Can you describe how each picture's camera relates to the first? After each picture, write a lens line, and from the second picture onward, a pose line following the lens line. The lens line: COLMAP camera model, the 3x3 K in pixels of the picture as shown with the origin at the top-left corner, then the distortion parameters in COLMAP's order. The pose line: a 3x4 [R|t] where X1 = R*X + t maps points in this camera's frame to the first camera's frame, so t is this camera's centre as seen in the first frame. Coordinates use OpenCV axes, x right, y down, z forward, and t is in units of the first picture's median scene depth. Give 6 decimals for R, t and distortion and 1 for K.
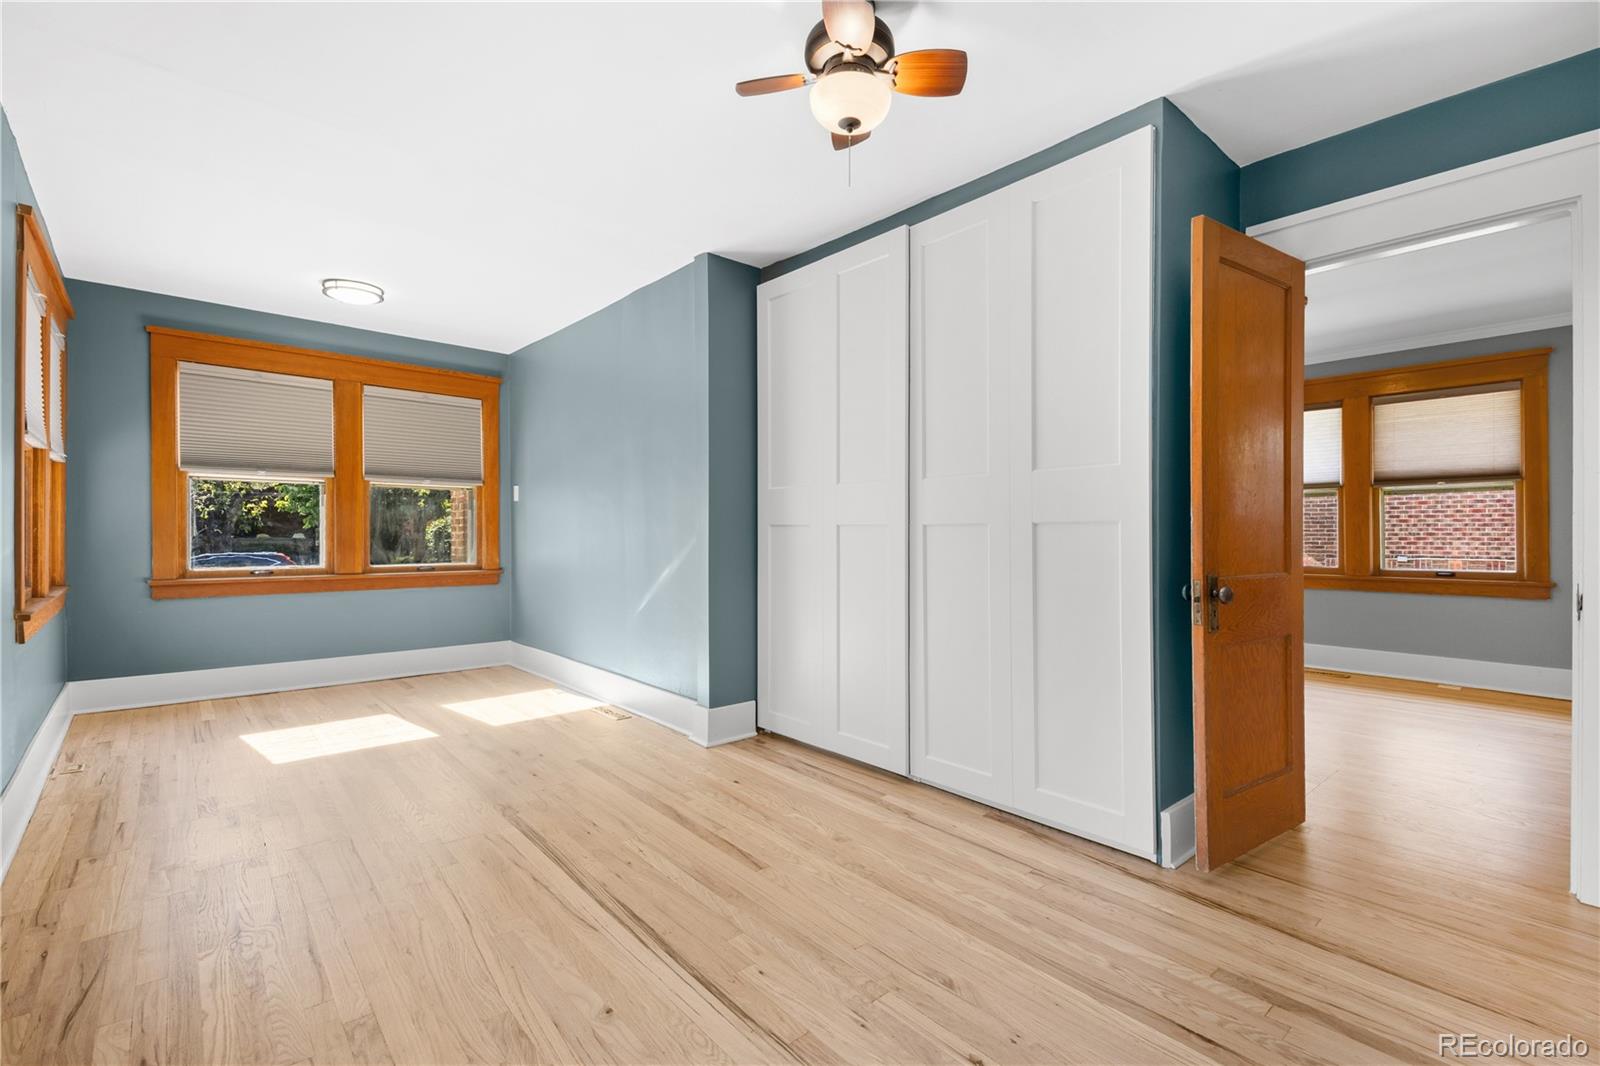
lens RADIAL K [[716.2, 0, 812.3], [0, 716.2, 536.5], [0, 0, 1]] dist [0.003905, 0.000215]
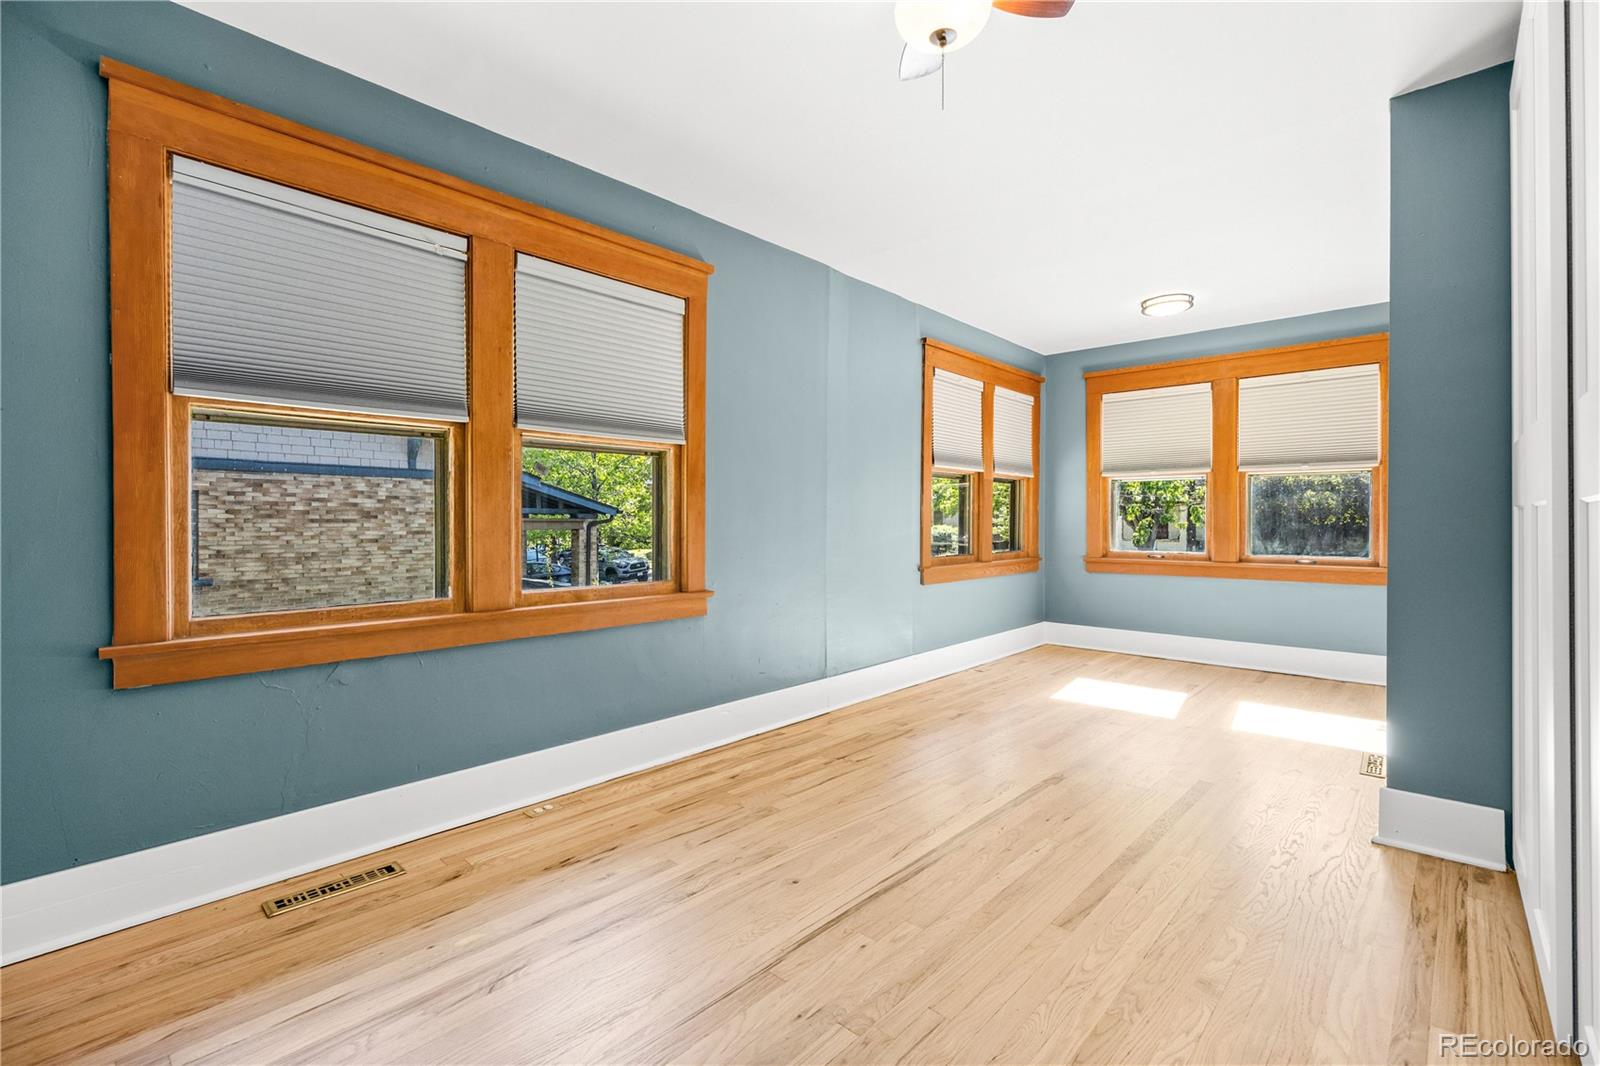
lens RADIAL K [[716.2, 0, 810.0], [0, 716.2, 522.5], [0, 0, 1]] dist [0.003905, 0.000215]
pose [[0.099461, -0.001190, -0.995041, 0.392224], [-0.004247, 0.999990, -0.001621, -0.002152], [0.995032, 0.004387, 0.099455, 0.334366]]
